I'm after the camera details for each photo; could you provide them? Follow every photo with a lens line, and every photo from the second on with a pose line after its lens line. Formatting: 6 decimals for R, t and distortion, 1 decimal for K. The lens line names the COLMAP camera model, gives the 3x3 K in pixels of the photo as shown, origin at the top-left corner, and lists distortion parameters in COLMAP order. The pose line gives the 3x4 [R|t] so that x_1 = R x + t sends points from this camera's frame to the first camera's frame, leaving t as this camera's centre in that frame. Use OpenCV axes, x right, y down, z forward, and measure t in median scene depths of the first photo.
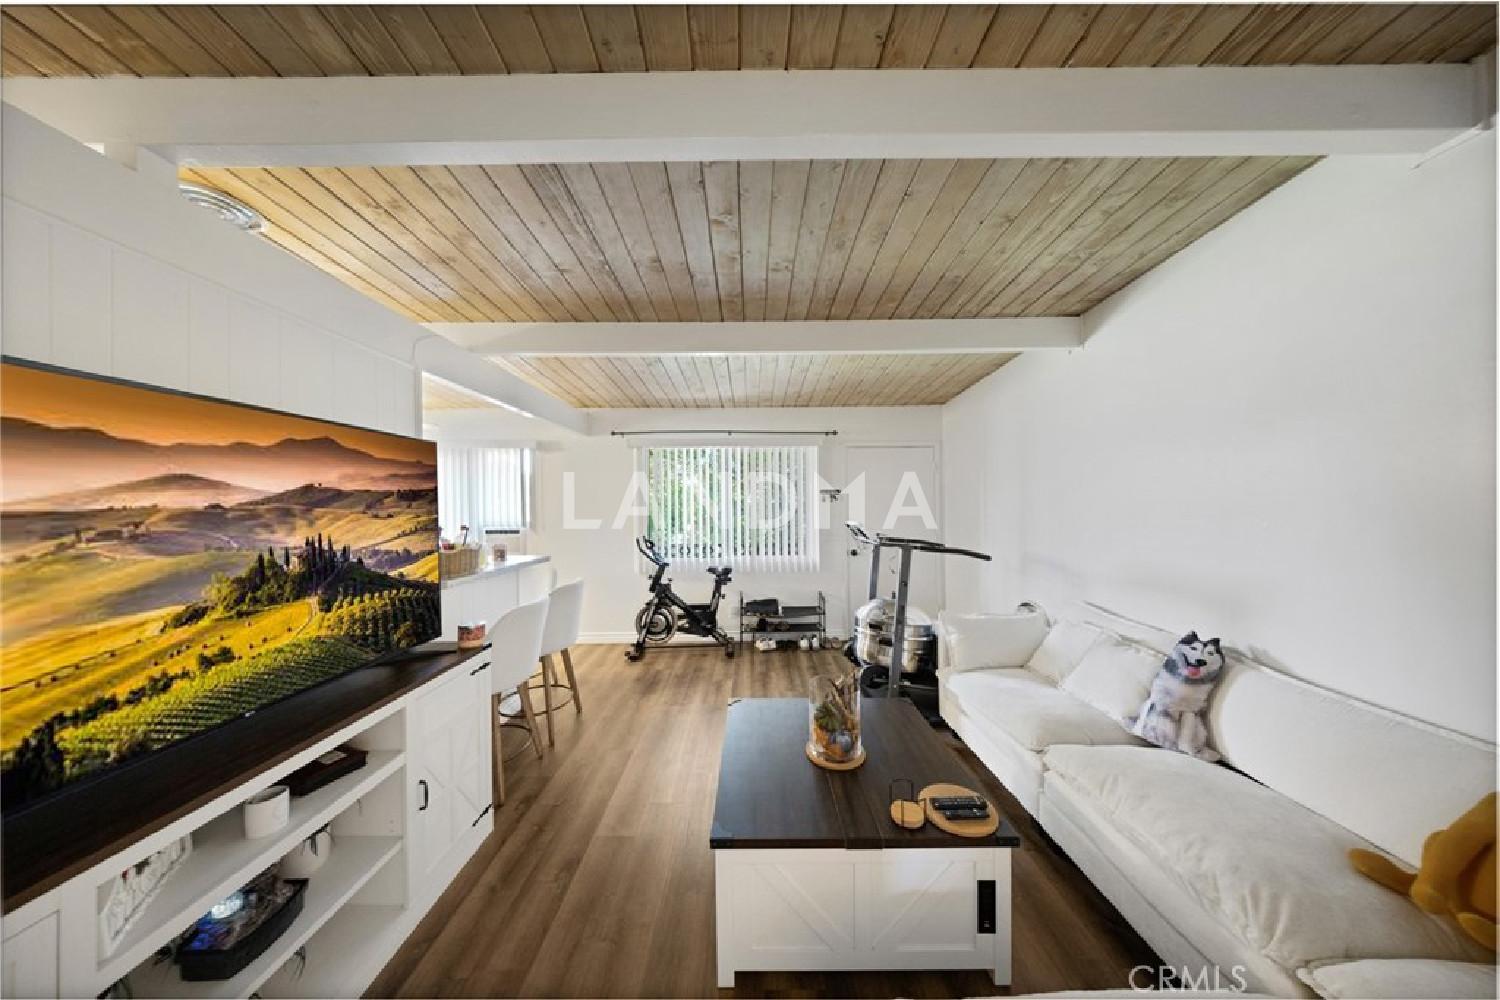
lens RADIAL K [[440.3, 0, 748.4], [0, 440.3, 502.2], [0, 0, 1]] dist [0.011933, -0.005137]
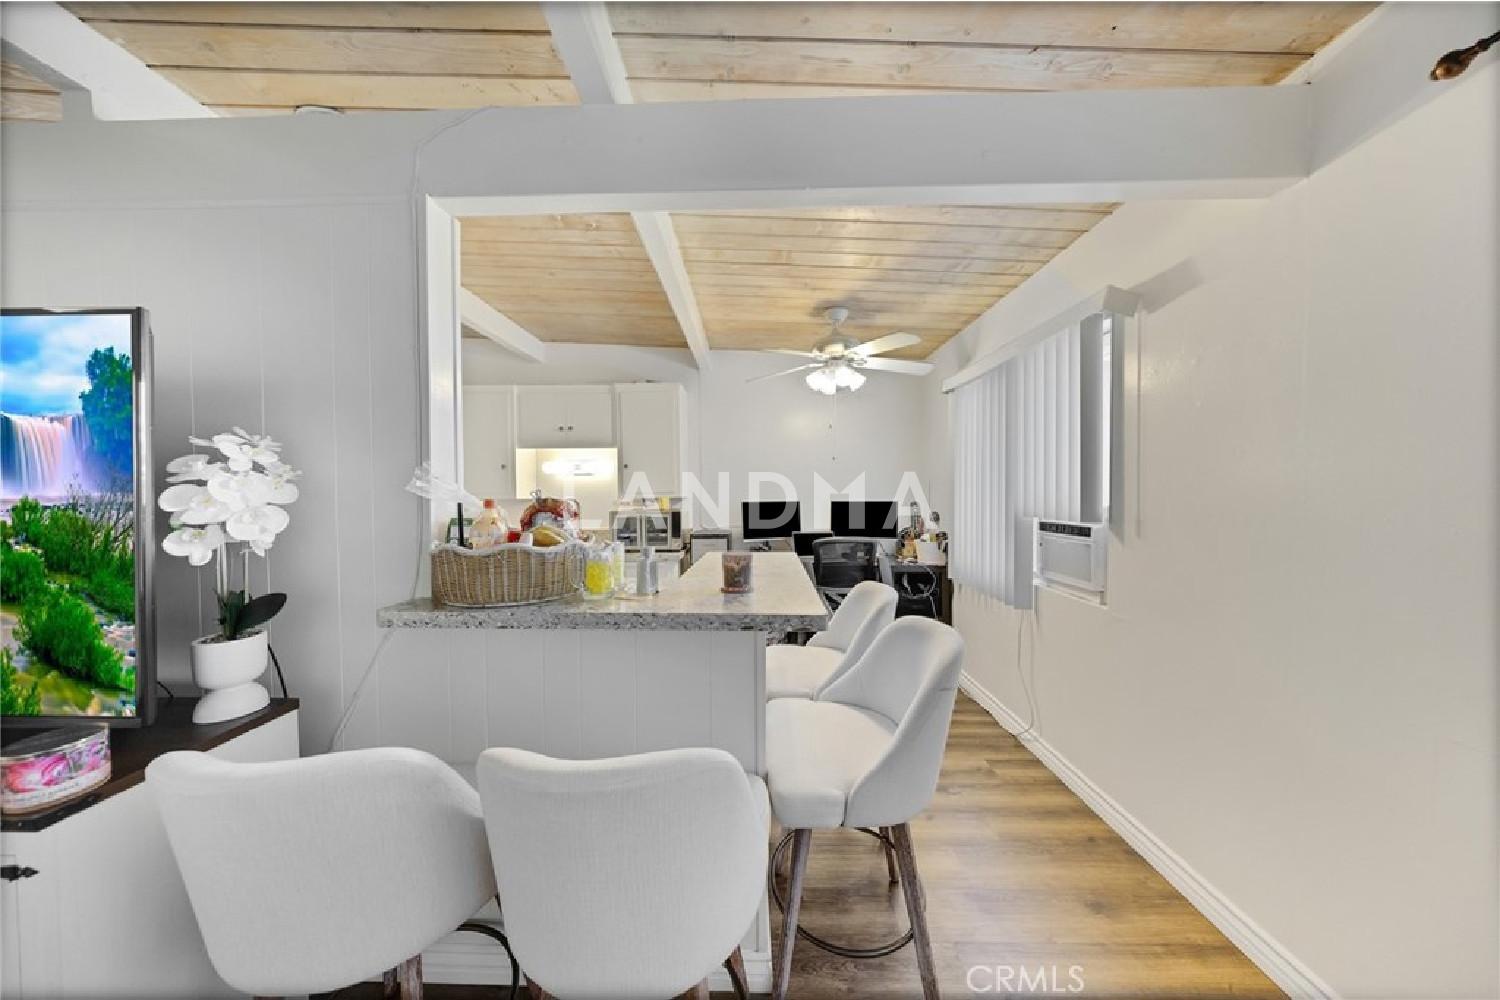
lens RADIAL K [[438.6, 0, 752.6], [0, 438.6, 496.4], [0, 0, 1]] dist [0.000457, -0.000032]
pose [[-0.021082, 0.022907, -0.999515, -0.112373], [0.005109, 0.999727, 0.022804, 0.024796], [0.999765, -0.004626, -0.021193, 0.756854]]
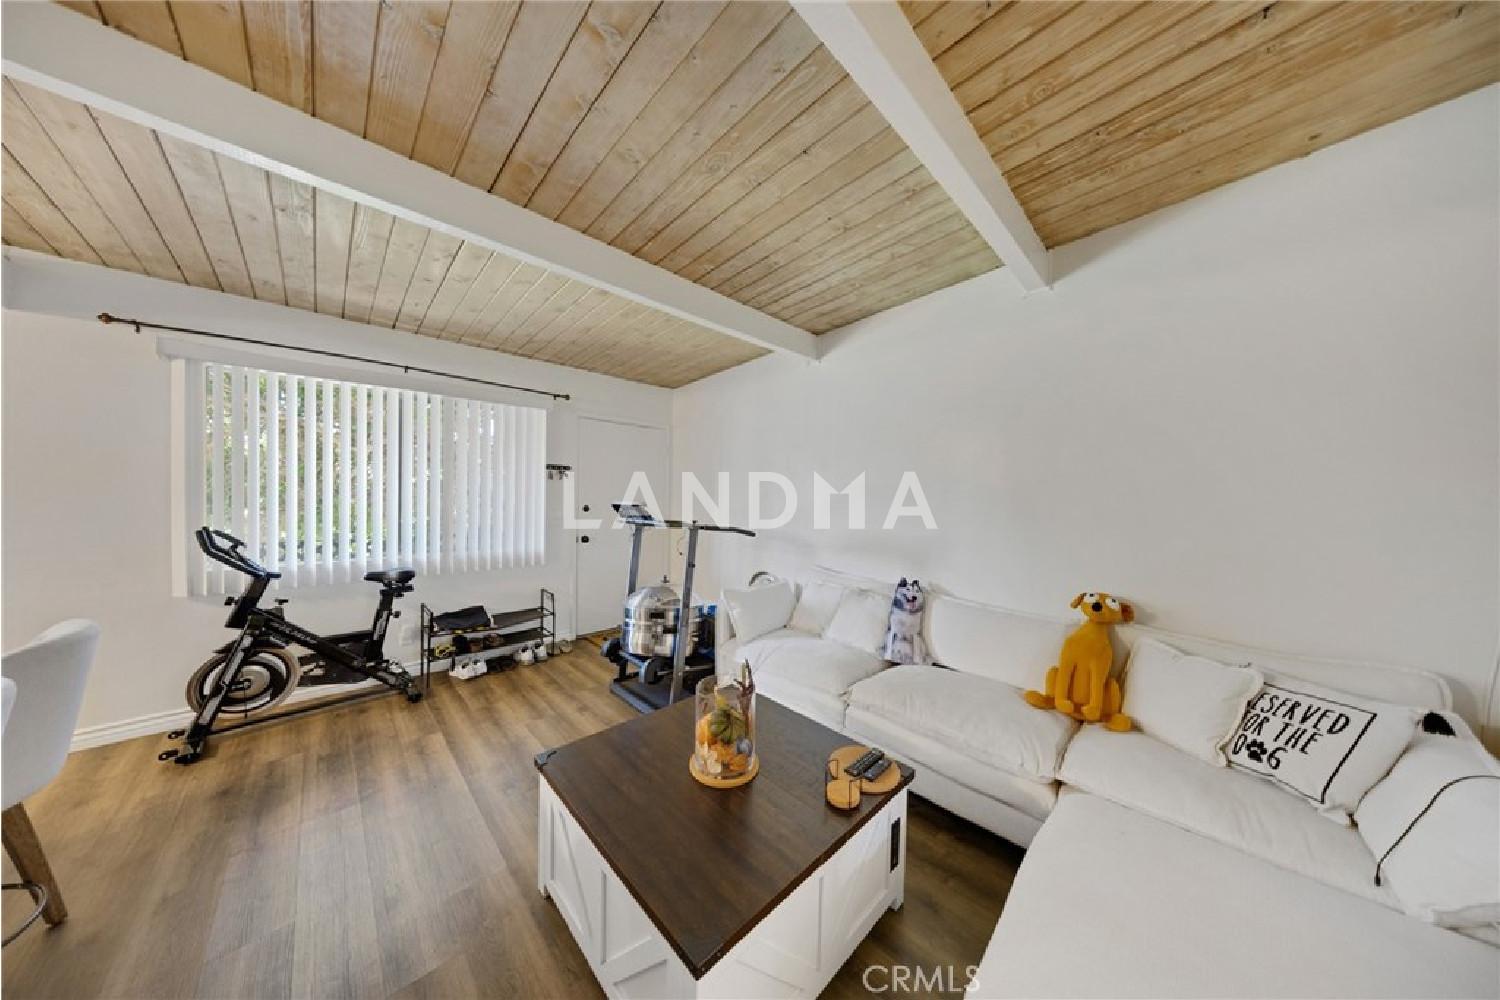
lens RADIAL K [[442.5, 0, 750.0], [0, 442.5, 500.0], [0, 0, 1]] dist [-0.000840, -0.000170]
pose [[0.709058, 0.013469, 0.705022, -0.156240], [-0.028755, 0.999538, 0.009825, 0.019360], [-0.704564, -0.027239, 0.709118, 0.156954]]
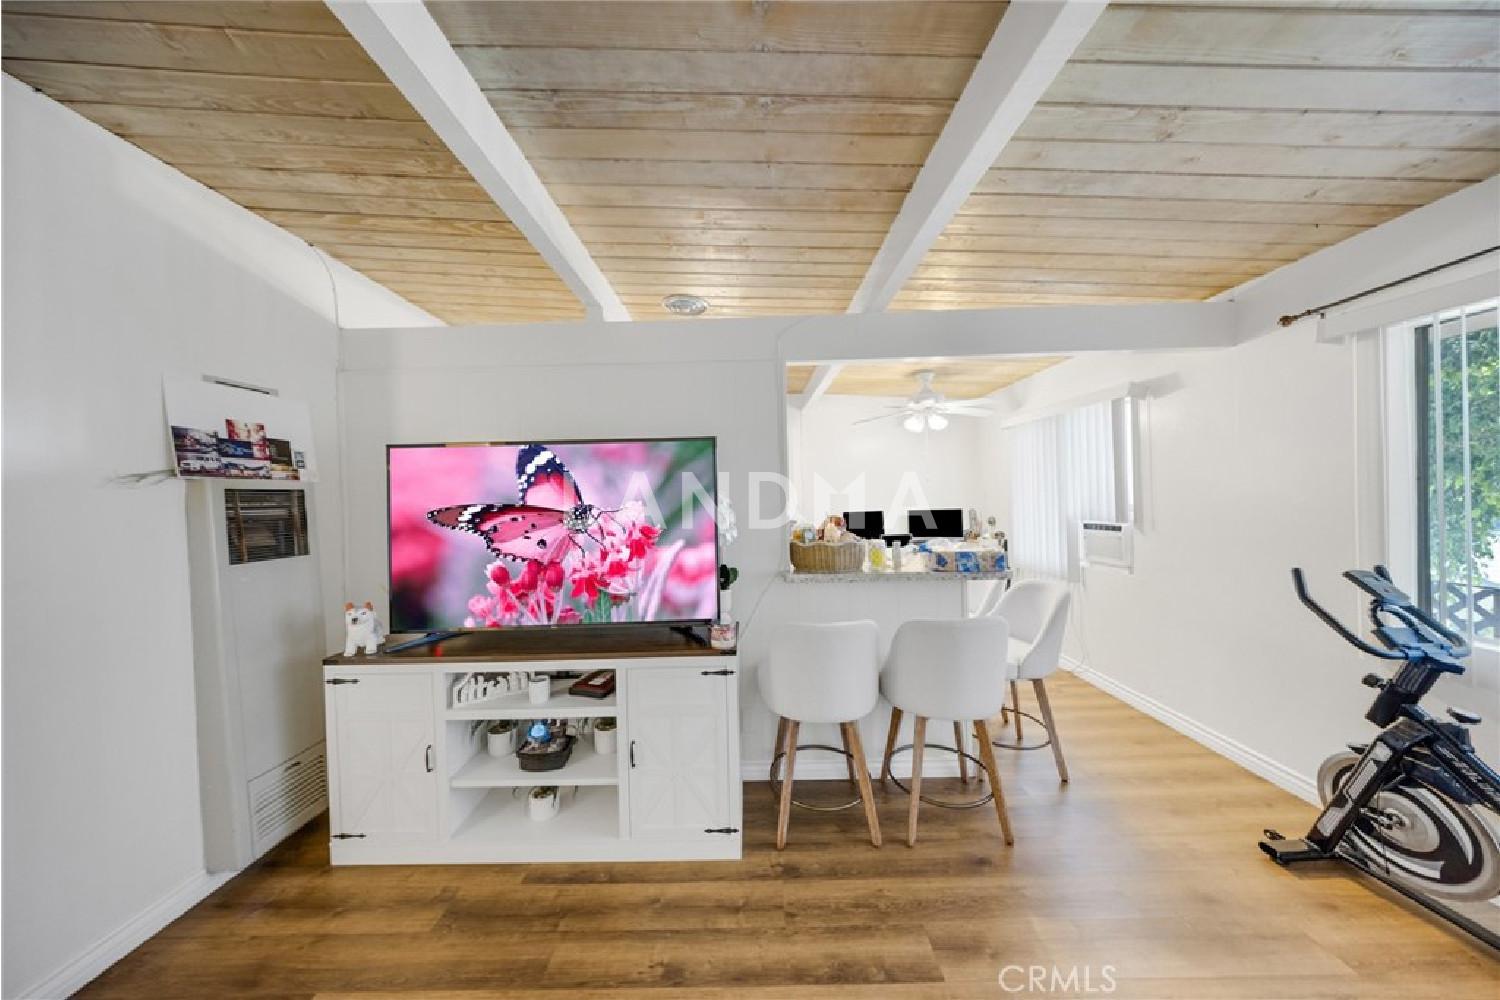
lens RADIAL K [[448.6, 0, 746.9], [0, 448.6, 497.4], [0, 0, 1]] dist [0.001509, -0.000017]
pose [[-0.003773, 0.010886, -0.999934, 0.155509], [0.026799, 0.999583, 0.010781, -0.001049], [0.999634, -0.026757, -0.004063, 0.496340]]
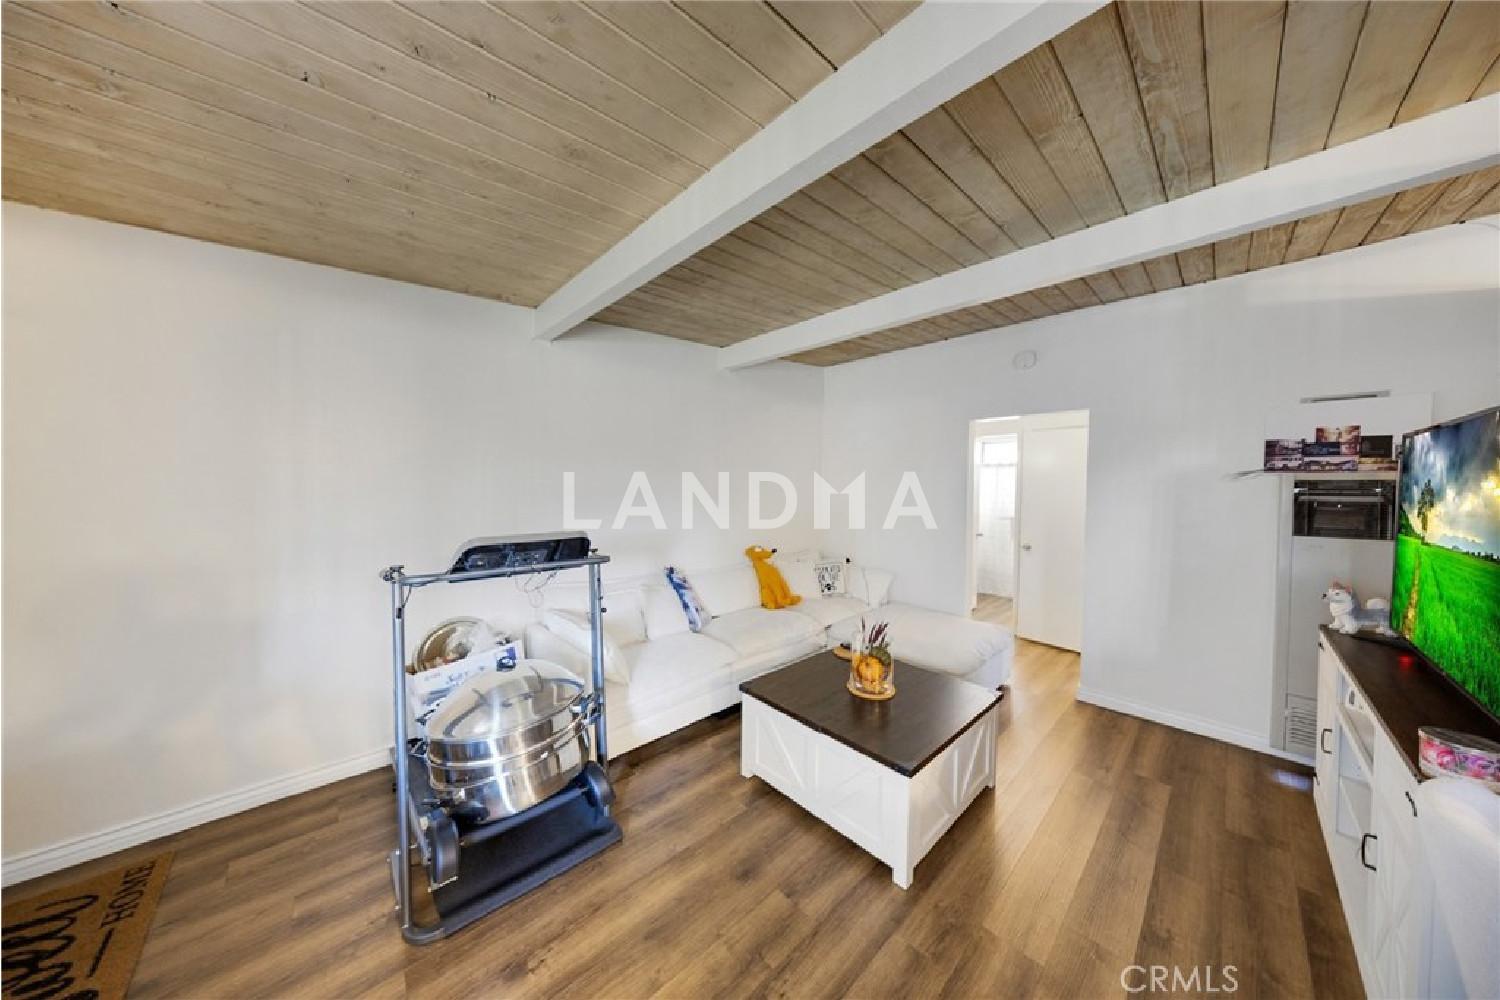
lens RADIAL K [[442.5, 0, 750.0], [0, 442.5, 500.0], [0, 0, 1]] dist [-0.000840, -0.000170]
pose [[-0.682347, -0.020730, 0.730734, -0.191433], [-0.003217, 0.999673, 0.025356, -0.004880], [-0.731021, 0.014951, -0.682191, 0.897783]]
